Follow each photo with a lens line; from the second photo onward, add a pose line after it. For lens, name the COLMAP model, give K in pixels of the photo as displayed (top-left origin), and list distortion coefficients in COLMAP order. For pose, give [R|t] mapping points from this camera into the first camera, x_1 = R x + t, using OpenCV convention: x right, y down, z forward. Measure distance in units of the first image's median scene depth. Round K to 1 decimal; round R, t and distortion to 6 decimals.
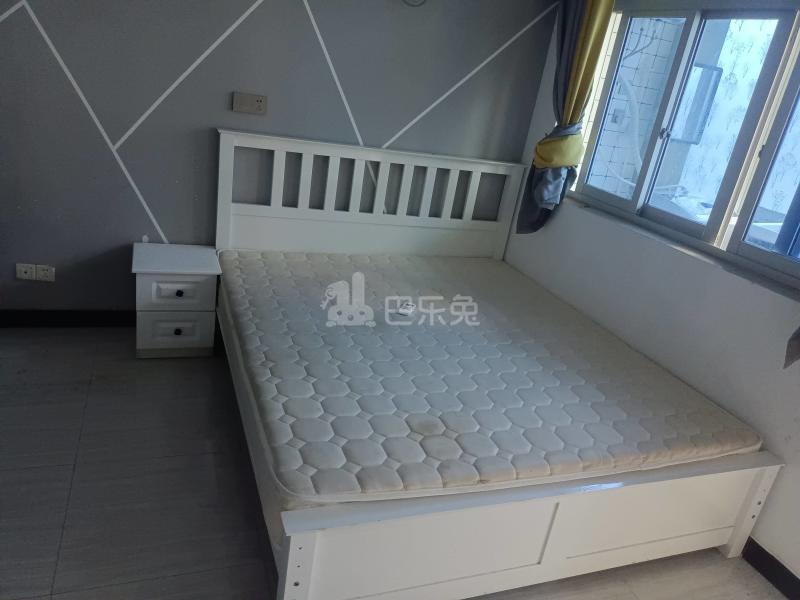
lens RADIAL K [[591.1, 0, 408.4], [0, 591.1, 298.5], [0, 0, 1]] dist [0.003431, 0.000352]
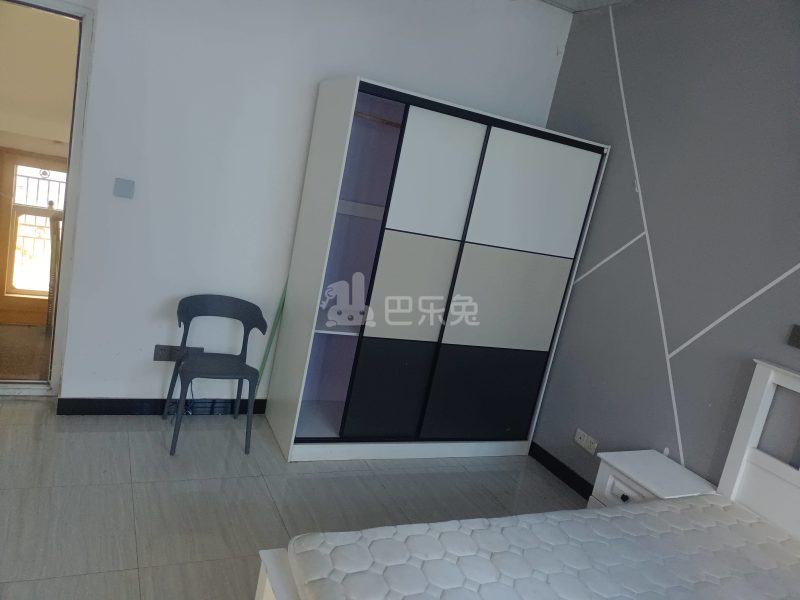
lens RADIAL K [[591.1, 0, 400.7], [0, 591.1, 302.4], [0, 0, 1]] dist [0.003431, 0.000352]
pose [[0.132406, 0.065793, -0.989010, 0.458643], [-0.521105, 0.853394, -0.012993, -0.074392], [0.843160, 0.517098, 0.147280, 0.392149]]
